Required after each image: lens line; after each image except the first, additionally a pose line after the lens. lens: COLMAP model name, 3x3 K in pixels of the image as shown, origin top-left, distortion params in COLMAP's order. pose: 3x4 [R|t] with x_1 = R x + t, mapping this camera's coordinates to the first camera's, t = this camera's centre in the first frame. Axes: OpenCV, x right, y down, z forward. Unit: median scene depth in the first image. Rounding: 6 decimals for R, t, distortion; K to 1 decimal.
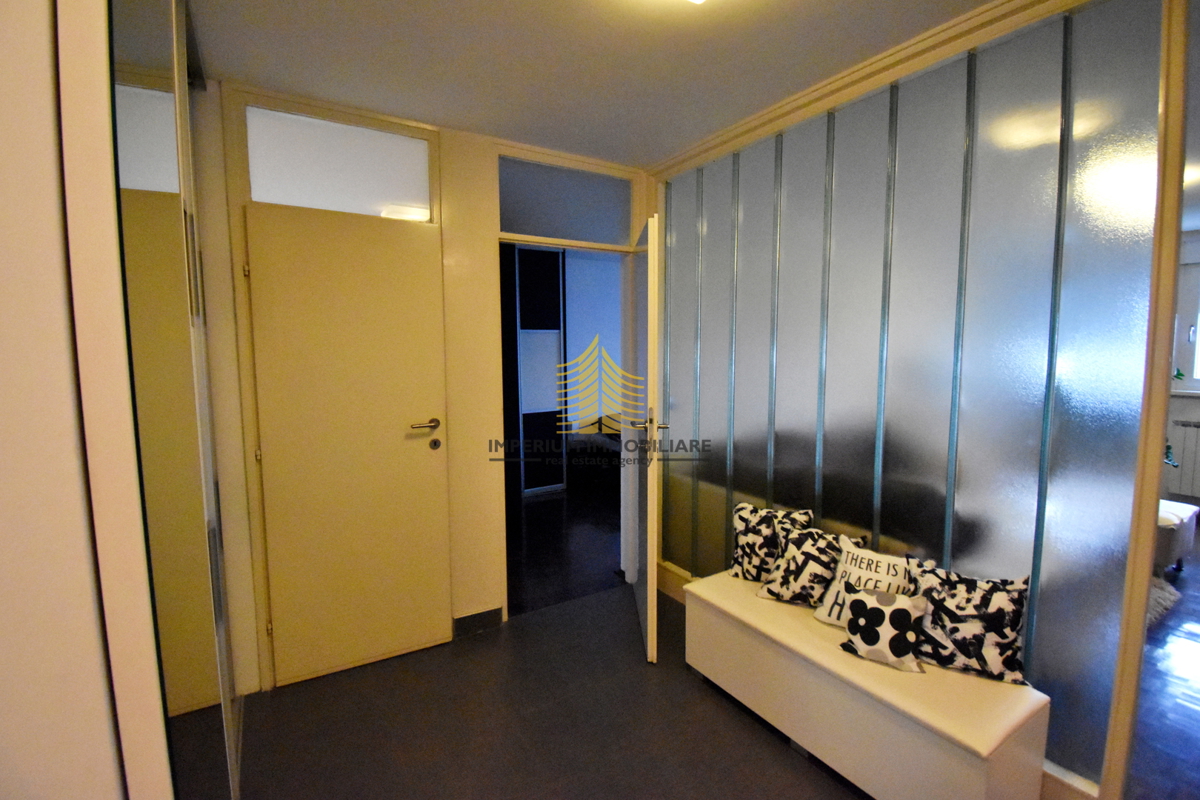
lens RADIAL K [[550.1, 0, 600.0], [0, 550.1, 400.0], [0, 0, 1]] dist [-0.003261, -0.000843]
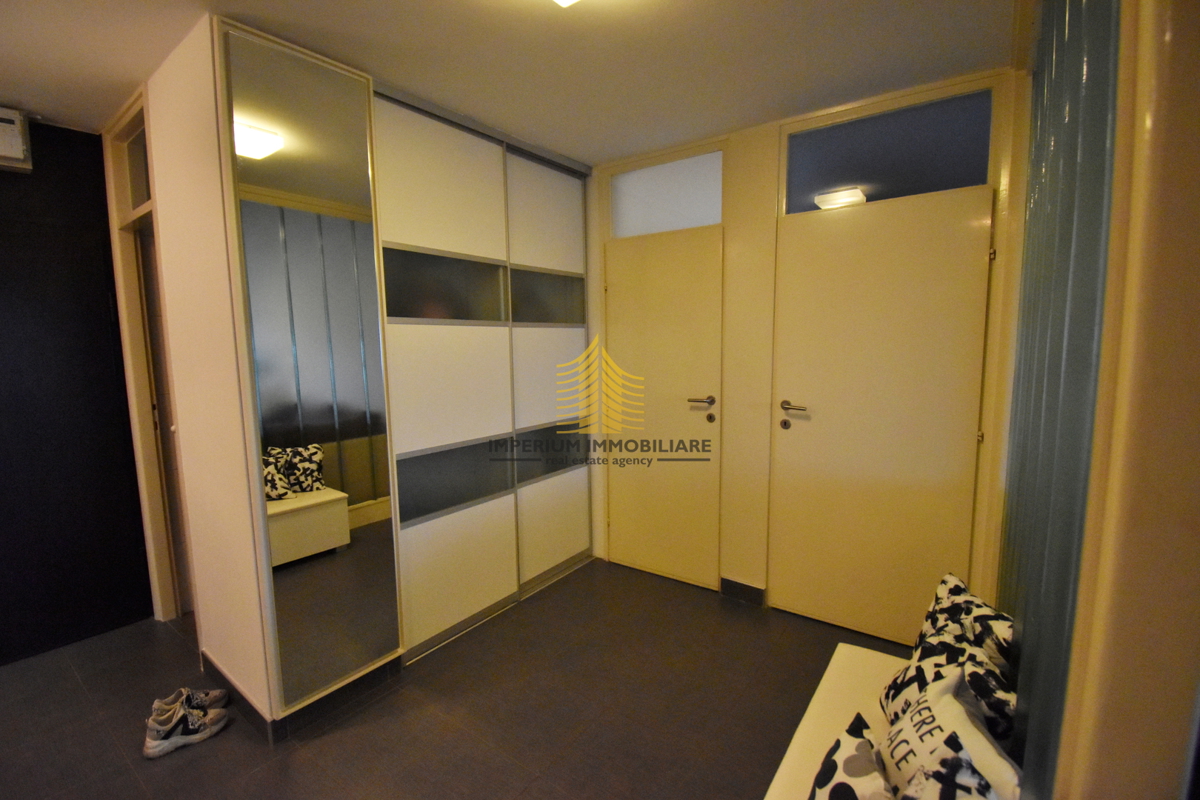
lens RADIAL K [[531.2, 0, 598.5], [0, 531.2, 395.9], [0, 0, 1]] dist [0.001219, 0.000126]
pose [[0.384484, 0.105187, -0.917119, 0.627015], [-0.071981, 0.993878, 0.083814, -0.042201], [0.920321, 0.033790, 0.389702, 0.354509]]
